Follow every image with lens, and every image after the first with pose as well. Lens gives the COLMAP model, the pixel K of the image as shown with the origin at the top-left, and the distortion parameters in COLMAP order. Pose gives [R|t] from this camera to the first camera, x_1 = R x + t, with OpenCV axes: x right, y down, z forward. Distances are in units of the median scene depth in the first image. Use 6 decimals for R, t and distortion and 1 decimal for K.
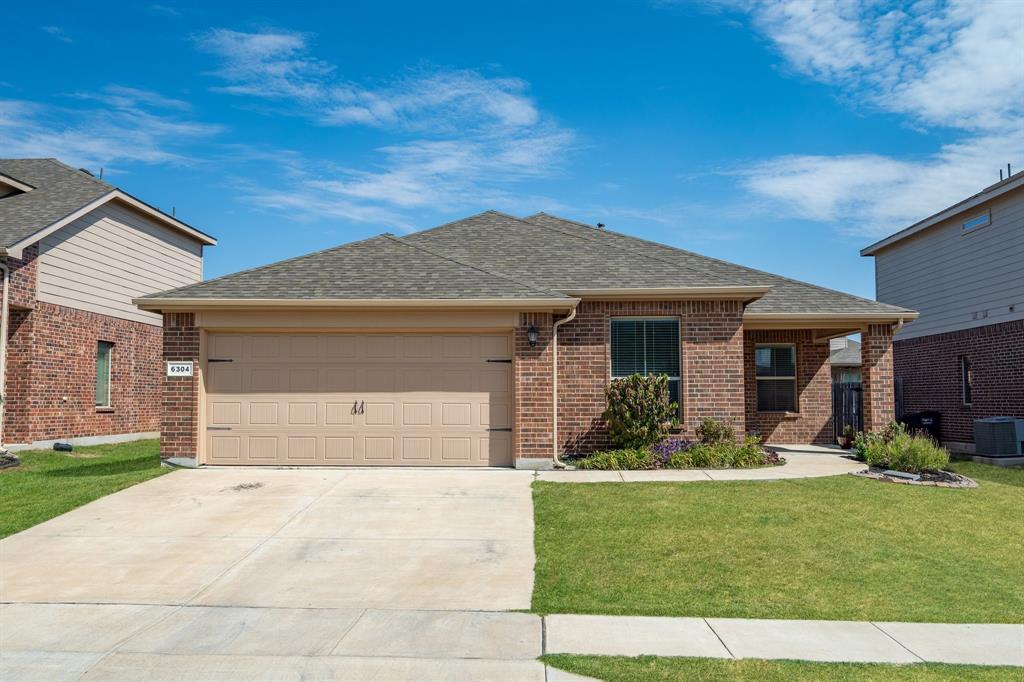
lens RADIAL K [[888.7, 0, 512.9], [0, 888.7, 342.6], [0, 0, 1]] dist [0.007734, 0.005997]
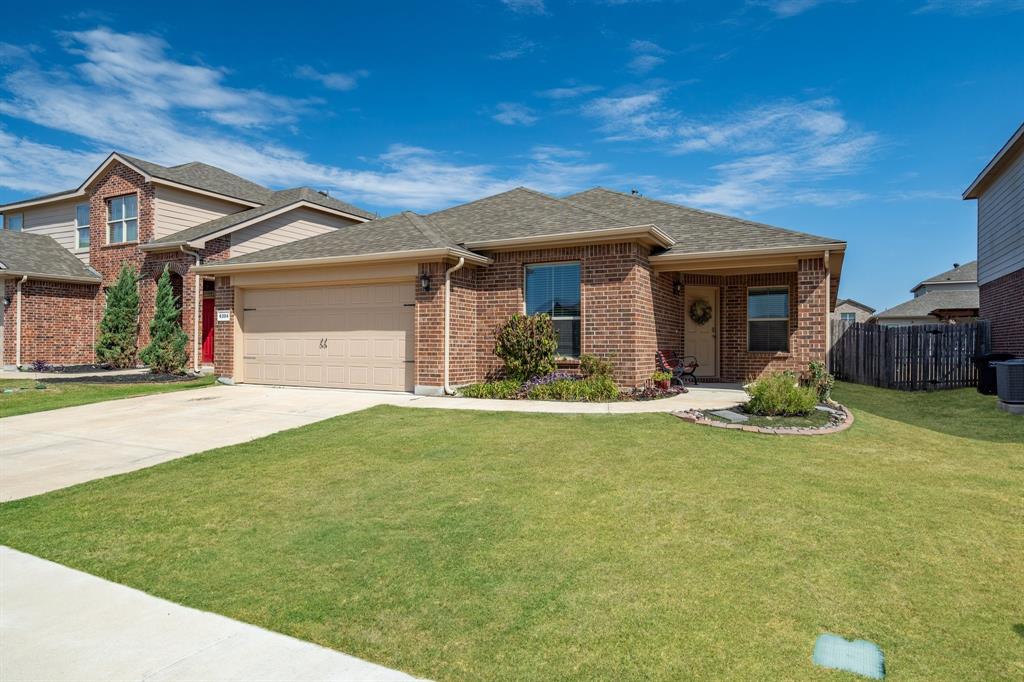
lens RADIAL K [[609.8, 0, 511.1], [0, 609.8, 343.4], [0, 0, 1]] dist [0.006090, -0.001286]
pose [[0.903283, 0.002442, -0.429038, 0.433488], [0.022857, 0.998290, 0.053805, 0.029477], [0.428436, -0.058407, 0.901683, 0.289740]]
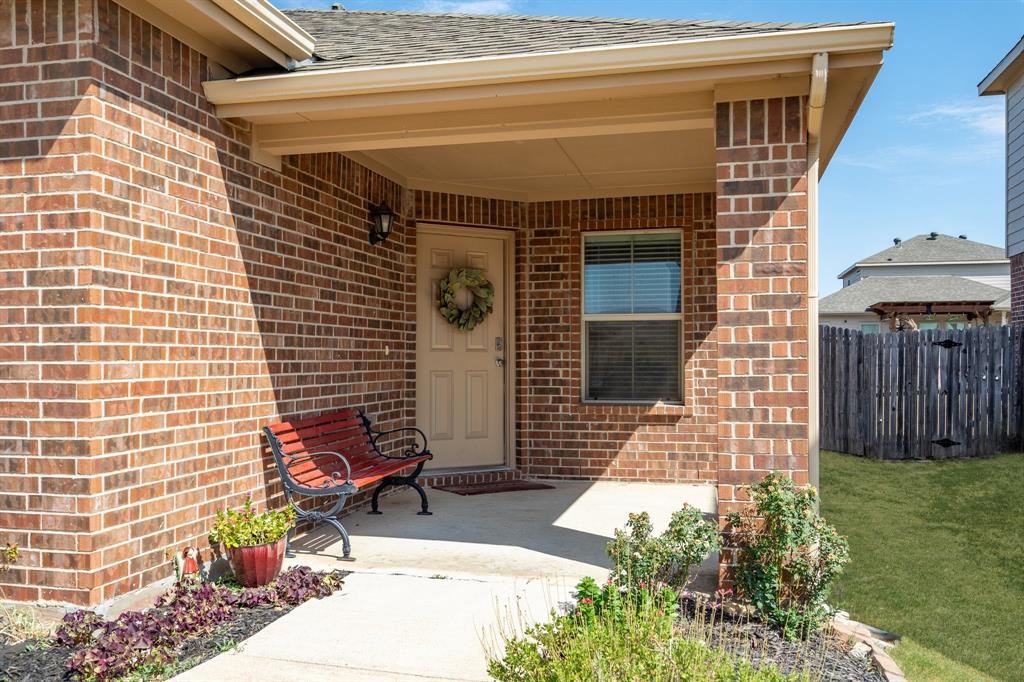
lens RADIAL K [[888.7, 0, 506.1], [0, 888.7, 344.2], [0, 0, 1]] dist [0.007734, 0.005997]
pose [[0.978760, -0.002355, -0.204996, 0.422494], [0.013279, 0.998562, 0.051932, 0.039796], [0.204579, -0.053551, 0.977384, 0.778127]]
